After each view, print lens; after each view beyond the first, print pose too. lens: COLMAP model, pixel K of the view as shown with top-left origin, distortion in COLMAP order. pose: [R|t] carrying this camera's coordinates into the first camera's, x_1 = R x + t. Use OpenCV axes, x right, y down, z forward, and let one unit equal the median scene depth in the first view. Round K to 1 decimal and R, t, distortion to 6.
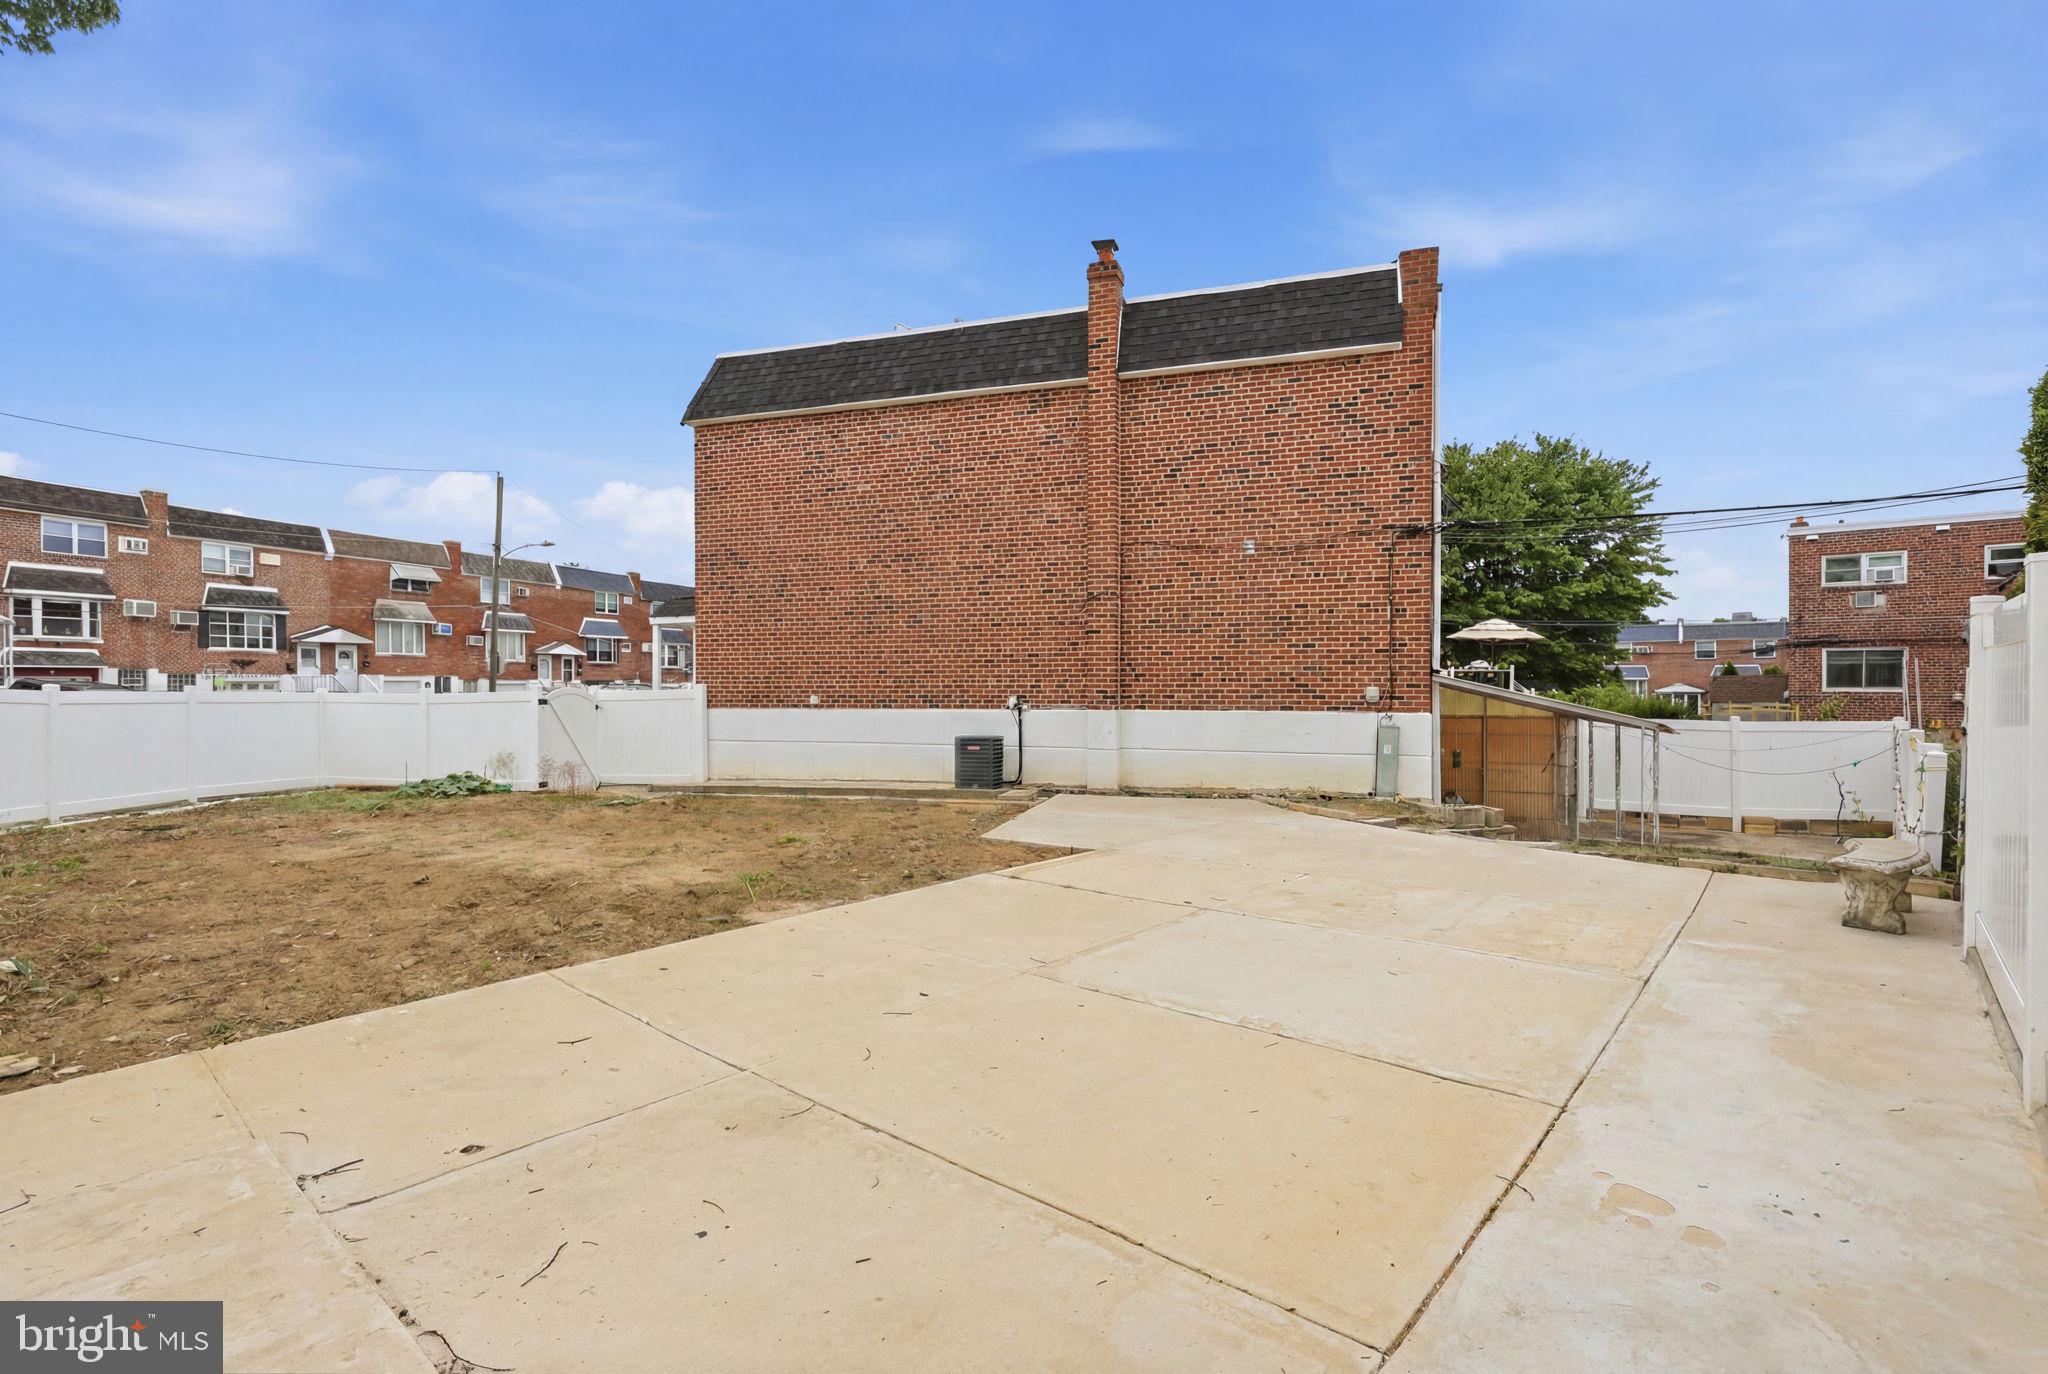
lens RADIAL K [[950.8, 0, 1020.8], [0, 950.8, 700.6], [0, 0, 1]] dist [0.002268, -0.000175]
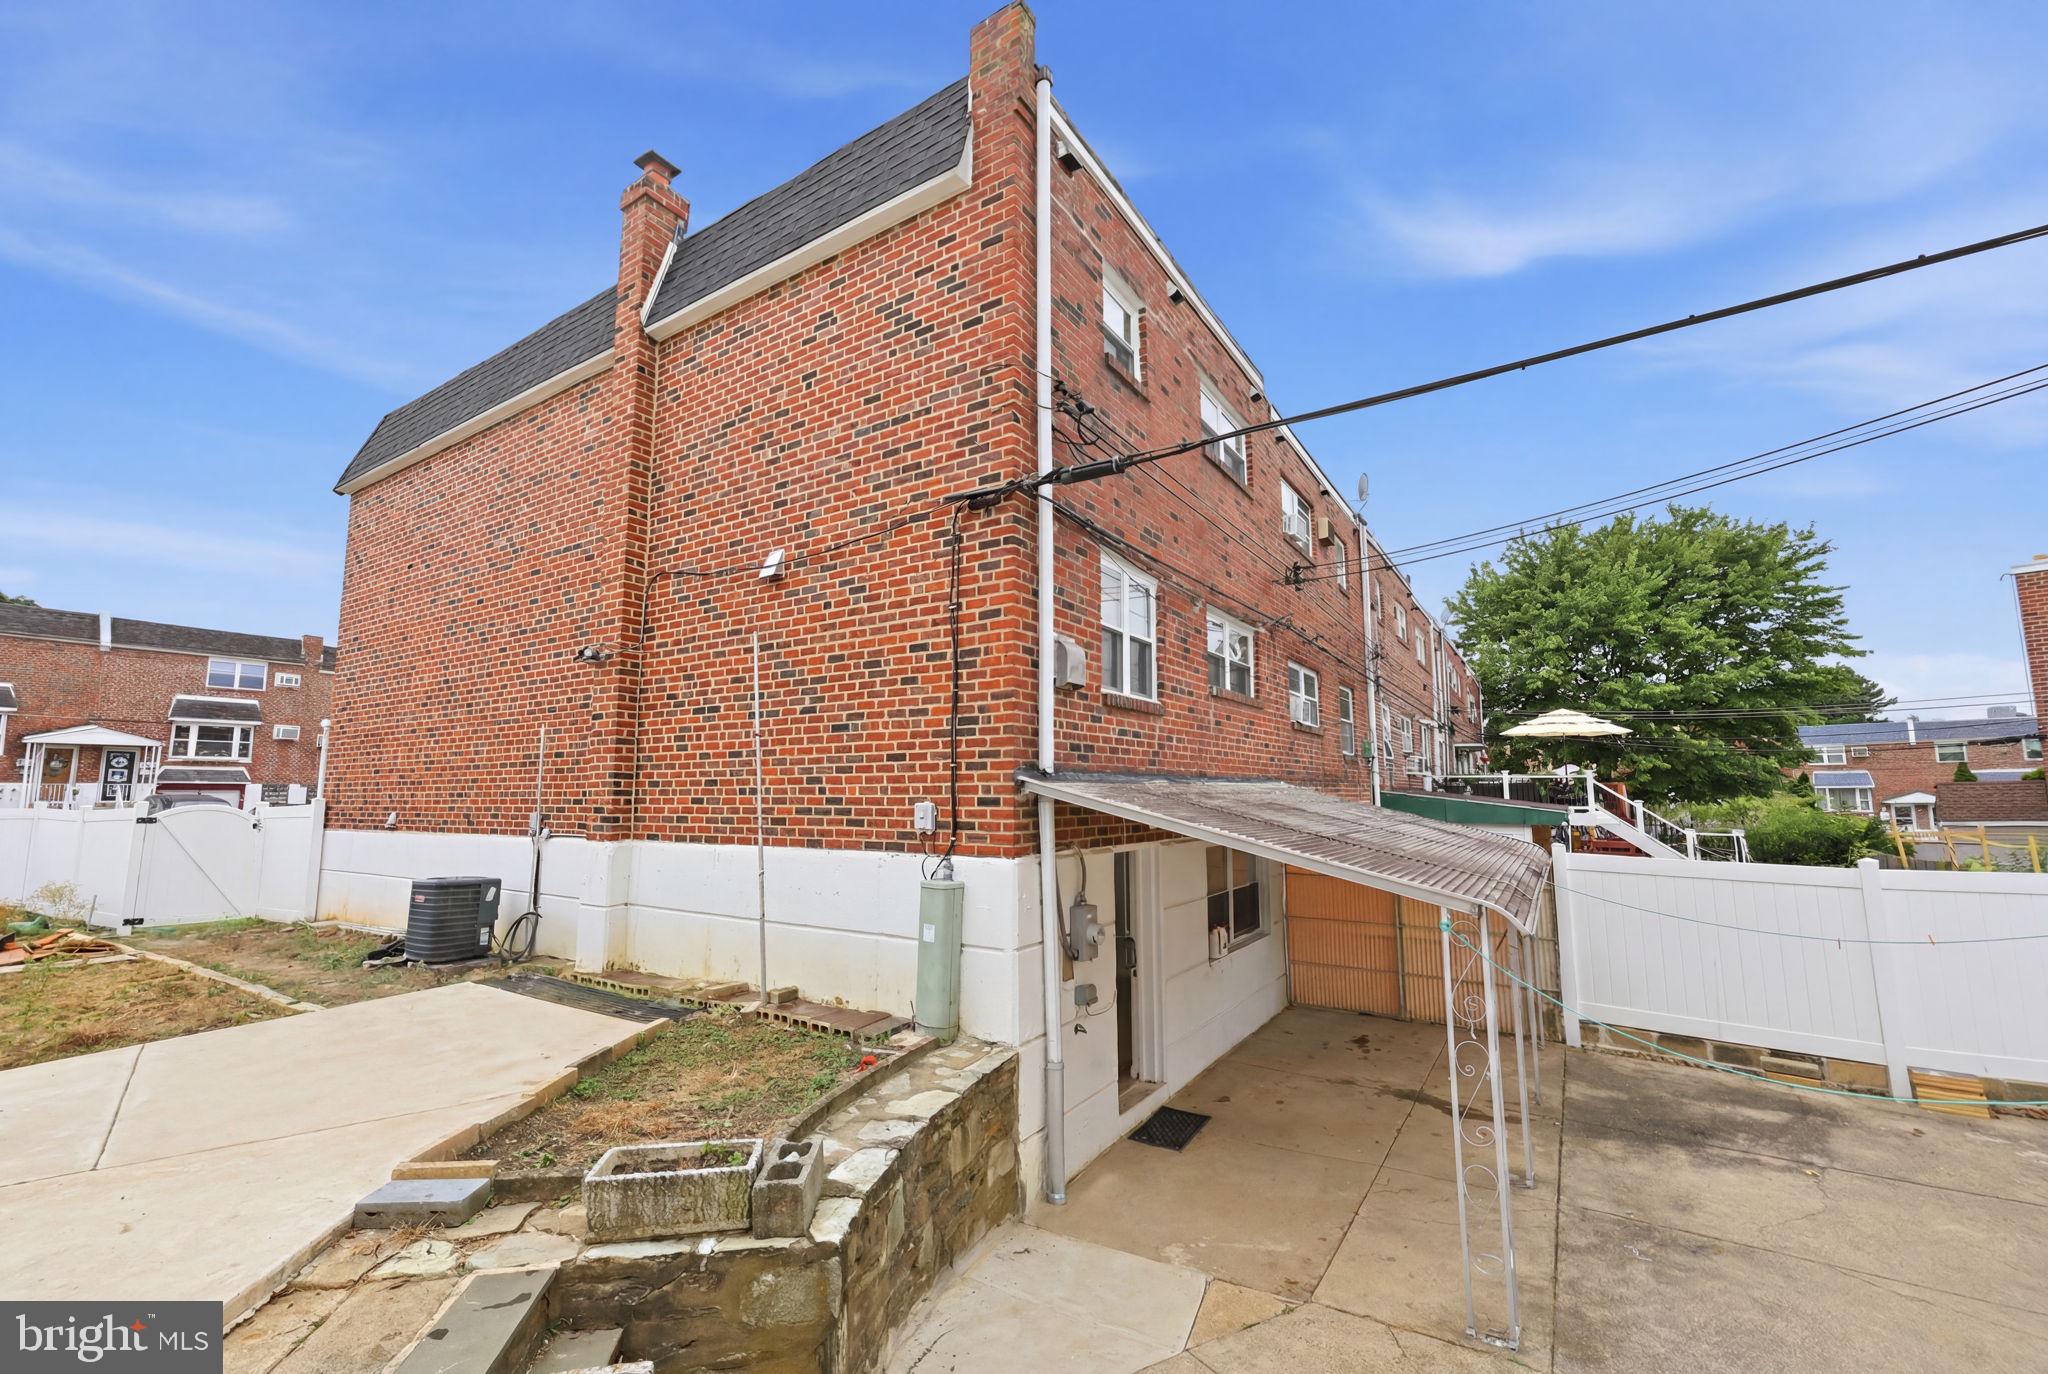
lens RADIAL K [[827.2, 0, 1028.6], [0, 827.2, 692.8], [0, 0, 1]] dist [-0.002647, -0.000148]
pose [[0.973036, -0.030965, -0.228567, 0.210599], [-0.001154, 0.990281, -0.139073, -0.004849], [0.230652, 0.135587, 0.963543, 0.231561]]
